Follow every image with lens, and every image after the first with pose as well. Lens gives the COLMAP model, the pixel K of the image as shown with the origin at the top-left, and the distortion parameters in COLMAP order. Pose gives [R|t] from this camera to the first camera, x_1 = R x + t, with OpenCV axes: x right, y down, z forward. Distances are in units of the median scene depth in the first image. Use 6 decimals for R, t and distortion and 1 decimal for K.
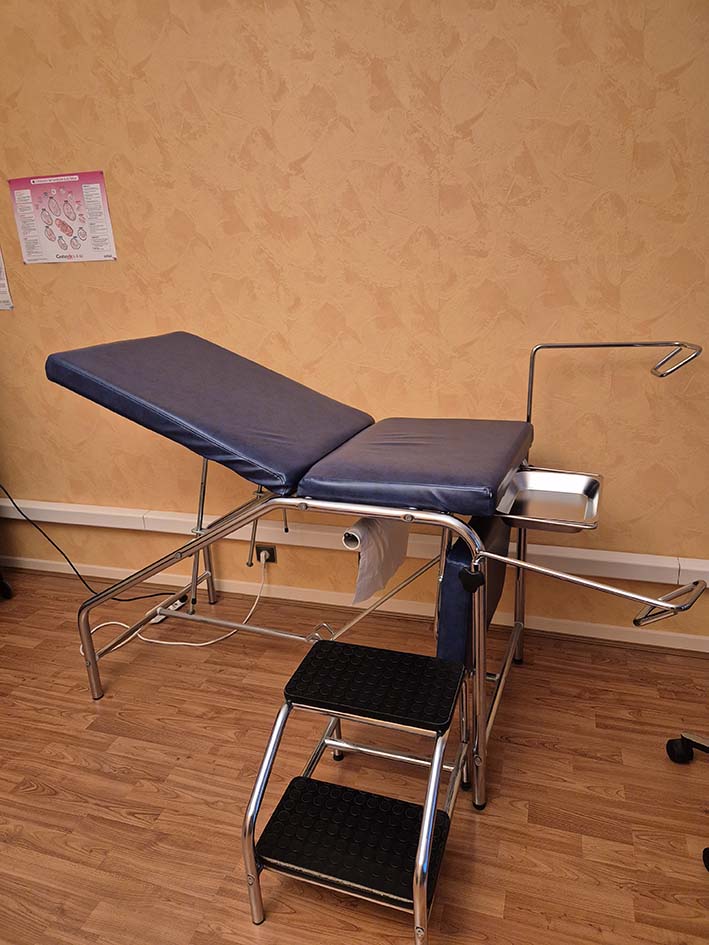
lens RADIAL K [[643.9, 0, 357.4], [0, 643.9, 469.8], [0, 0, 1]] dist [0.058810, -0.046063]
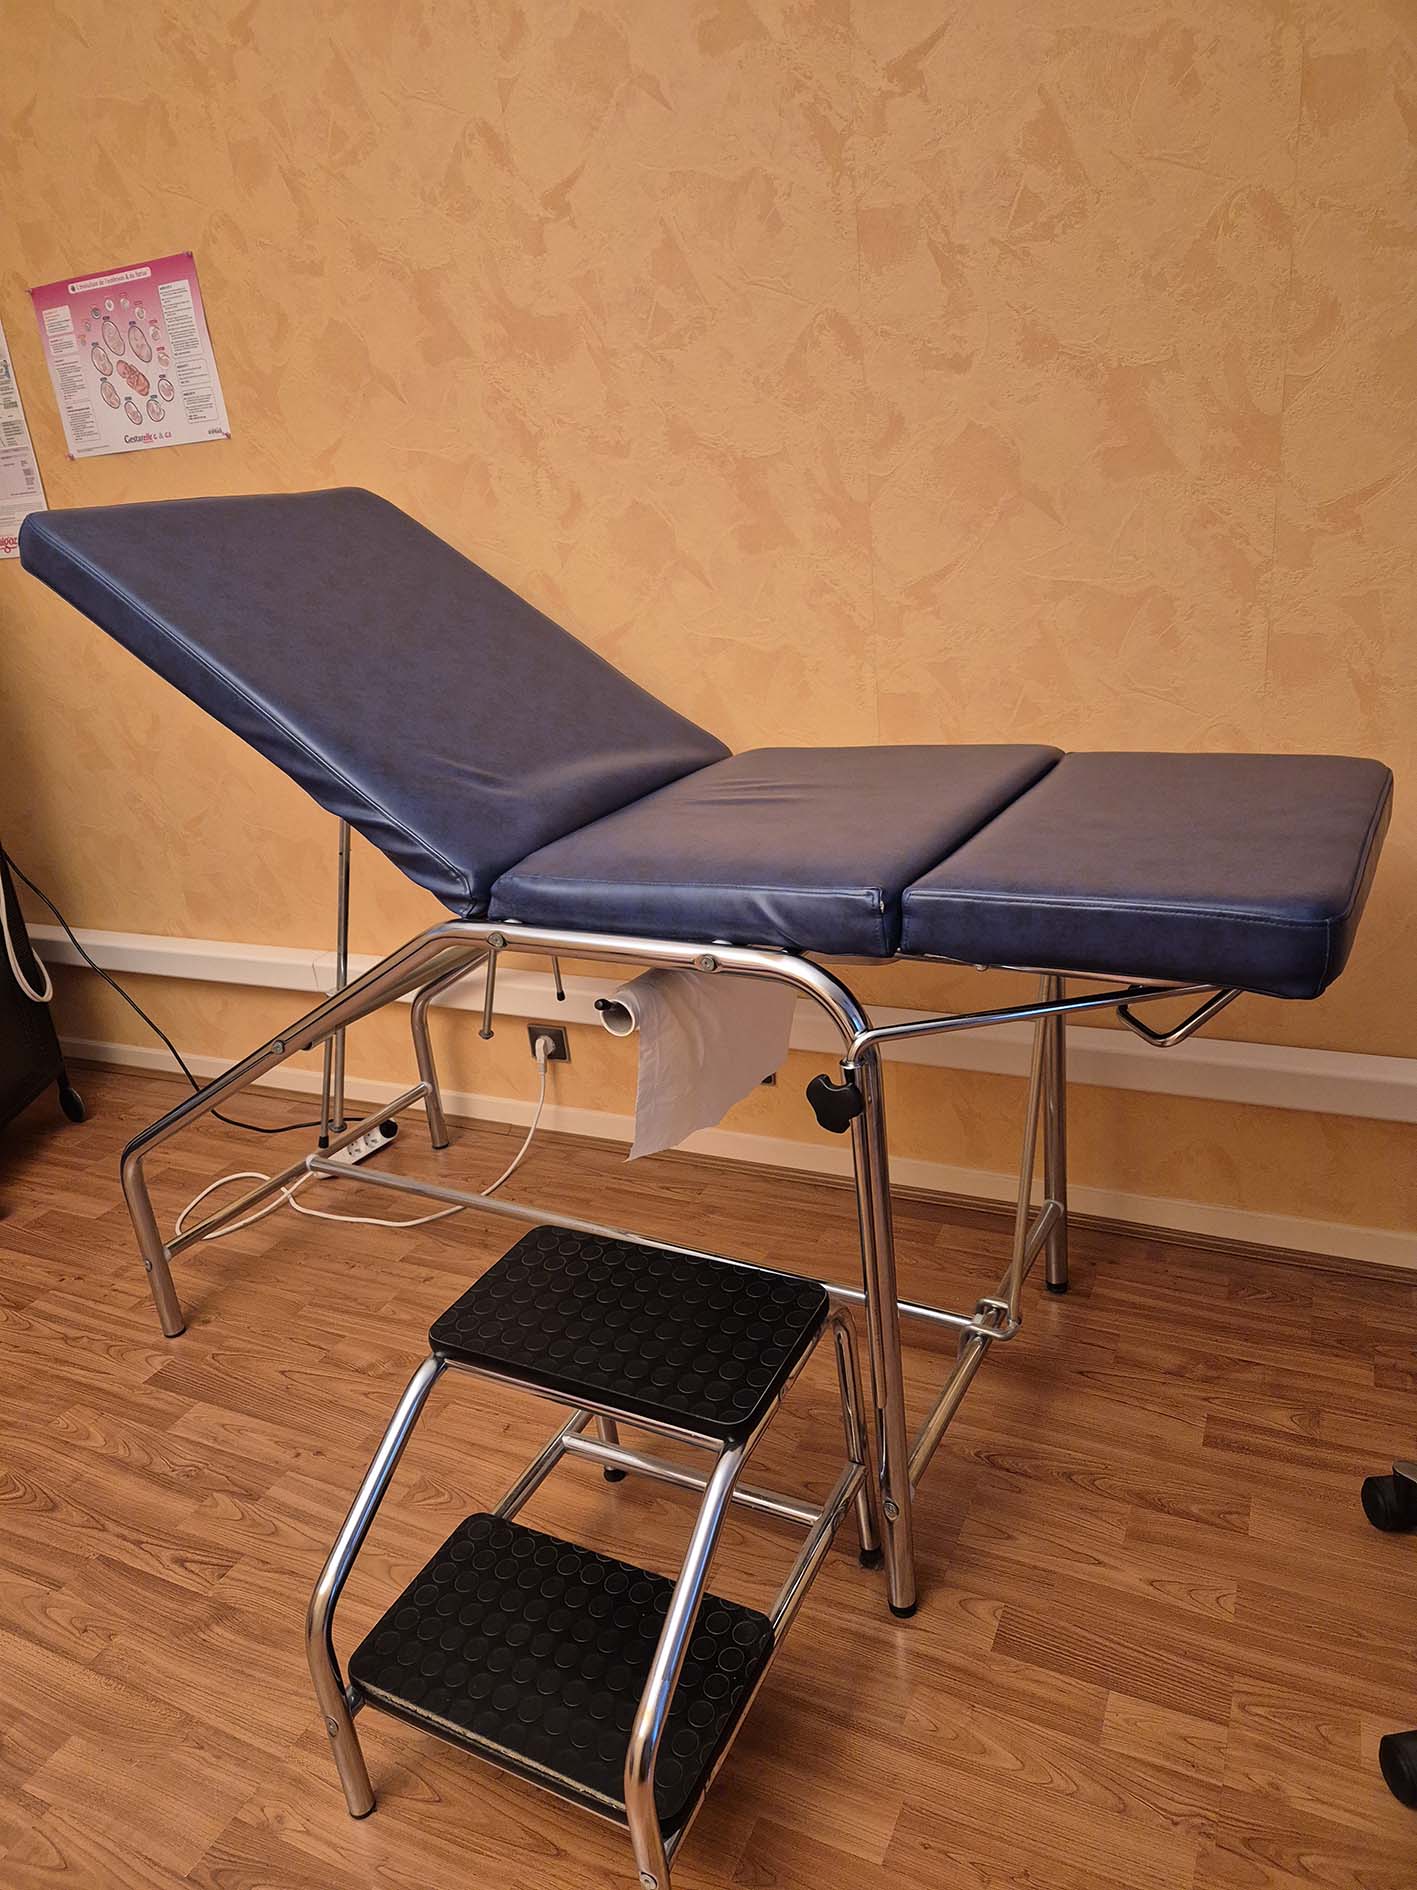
lens RADIAL K [[1288.7, 0, 714.6], [0, 1288.7, 935.7], [0, 0, 1]] dist [0.050067, -0.040134]
pose [[0.987045, 0.000500, -0.160445, 0.172612], [0.006089, 0.999158, 0.040570, 0.015580], [0.160330, -0.041021, 0.986211, 0.095409]]
